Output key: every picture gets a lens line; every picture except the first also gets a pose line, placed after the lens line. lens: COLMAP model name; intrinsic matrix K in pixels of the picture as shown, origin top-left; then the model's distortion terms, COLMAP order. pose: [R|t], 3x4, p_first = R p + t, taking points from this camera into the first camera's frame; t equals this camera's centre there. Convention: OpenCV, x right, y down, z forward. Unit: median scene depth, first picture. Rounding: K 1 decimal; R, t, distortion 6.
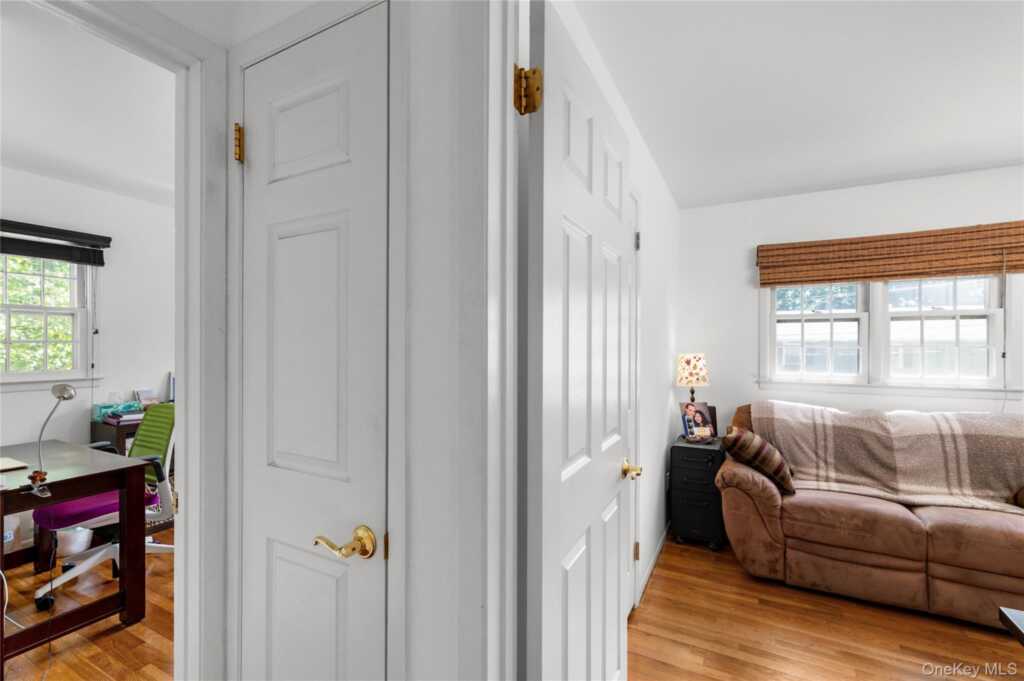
lens RADIAL K [[460.6, 0, 505.3], [0, 460.6, 348.7], [0, 0, 1]] dist [0.015626, 0.000097]
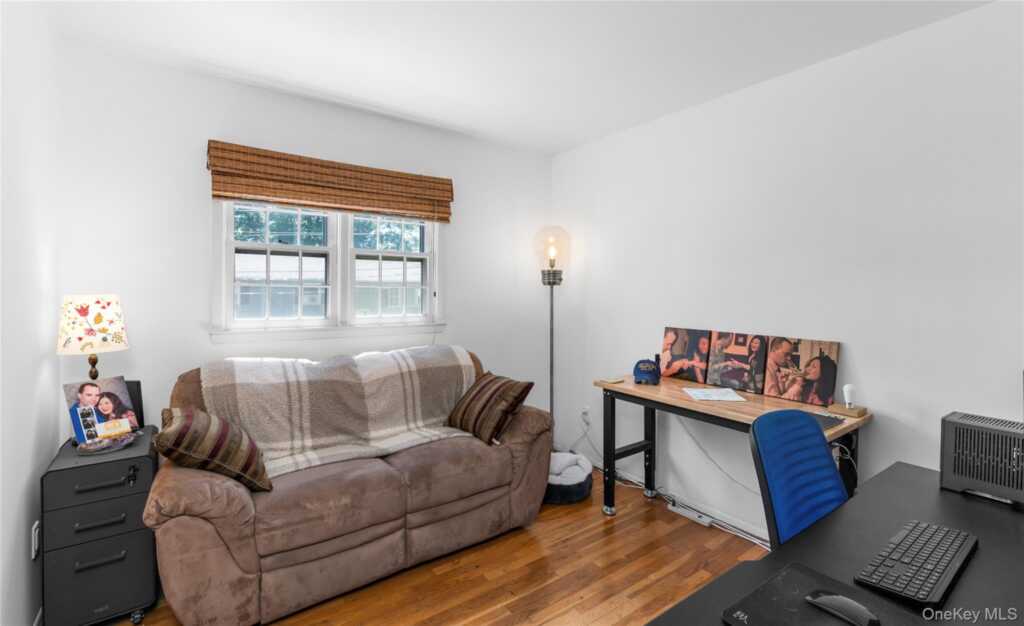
lens RADIAL K [[448.1, 0, 507.3], [0, 448.1, 295.2], [0, 0, 1]] dist [0.003188, -0.001389]
pose [[0.429548, -0.011516, 0.902971, 0.141532], [-0.006905, 0.999848, 0.016037, -0.002036], [-0.903018, -0.013123, 0.429403, 0.340370]]
